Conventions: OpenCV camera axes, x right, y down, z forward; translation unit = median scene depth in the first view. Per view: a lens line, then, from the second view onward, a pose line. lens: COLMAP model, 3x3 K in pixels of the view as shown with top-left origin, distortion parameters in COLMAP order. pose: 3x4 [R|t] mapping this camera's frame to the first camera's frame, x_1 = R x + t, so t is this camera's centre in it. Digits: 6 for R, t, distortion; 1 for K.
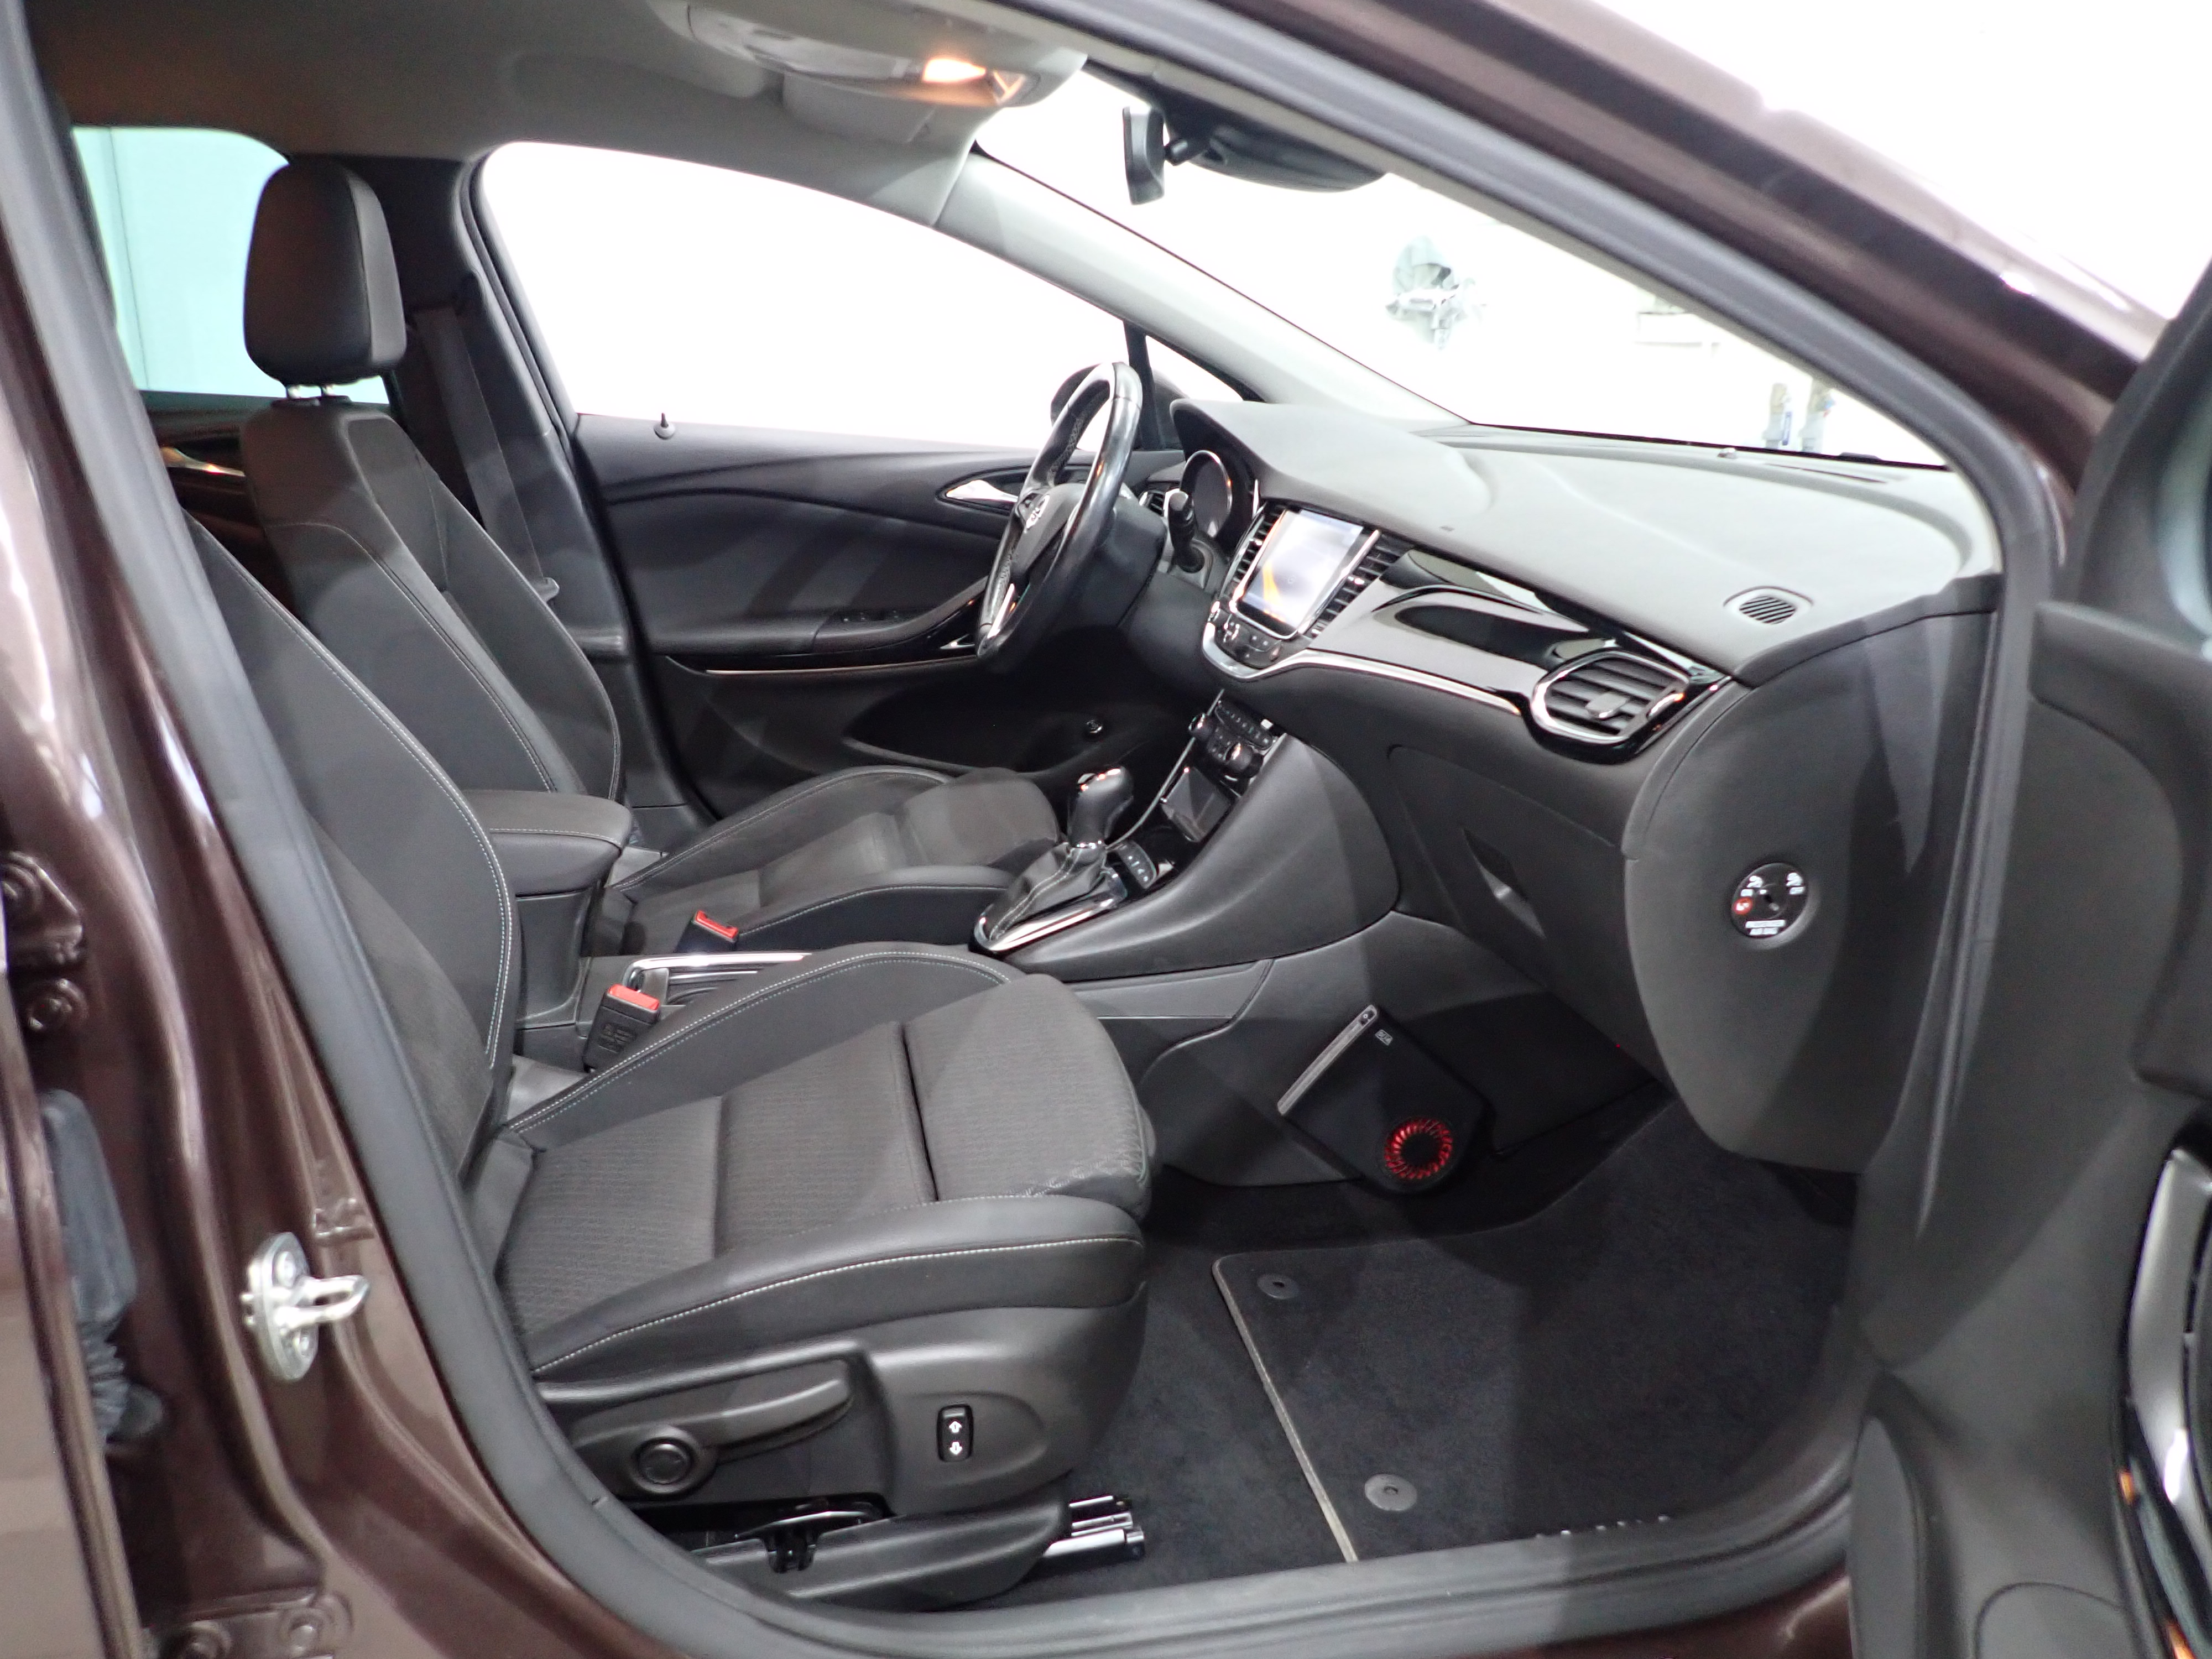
lens RADIAL K [[1602.9, 0, 1098.2], [0, 1602.9, 836.0], [0, 0, 1]] dist [-0.003084, 0.001798]
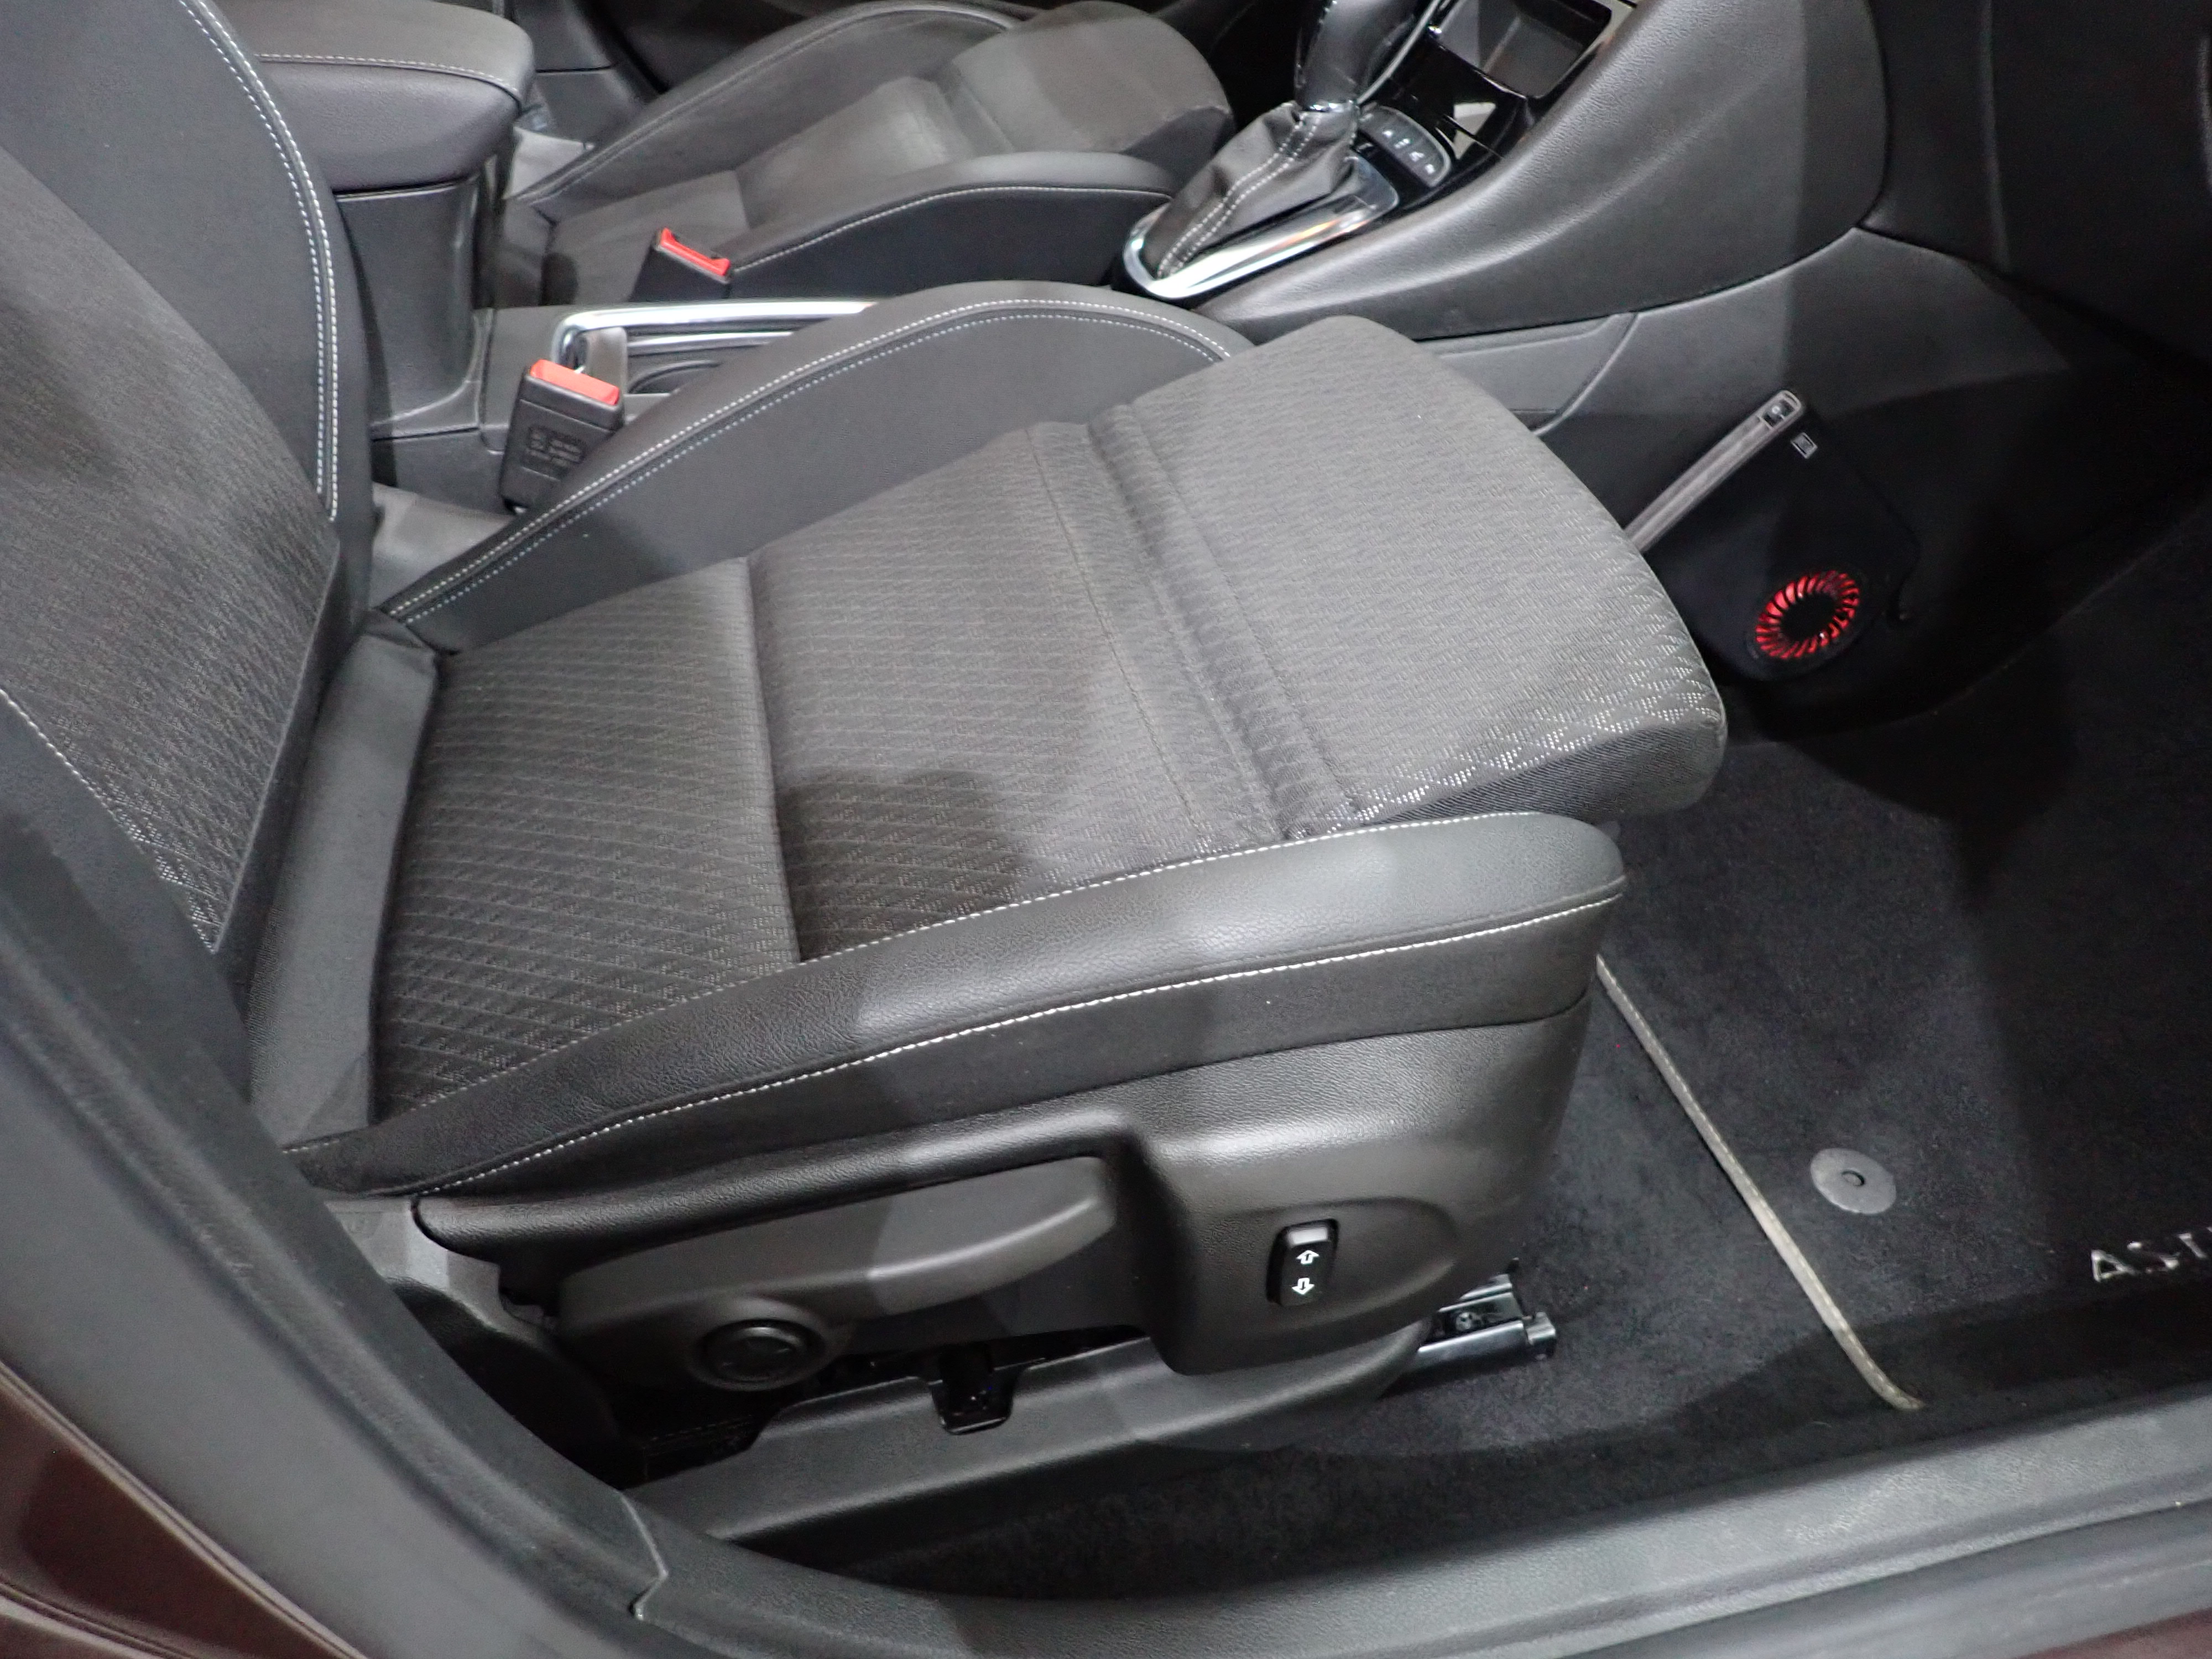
lens RADIAL K [[1602.9, 0, 1098.2], [0, 1602.9, 836.0], [0, 0, 1]] dist [-0.003084, 0.001798]
pose [[0.999572, -0.008753, 0.027897, -0.113933], [-0.002617, 0.923528, 0.383522, 0.028591], [-0.029120, -0.383431, 0.923110, 0.382895]]
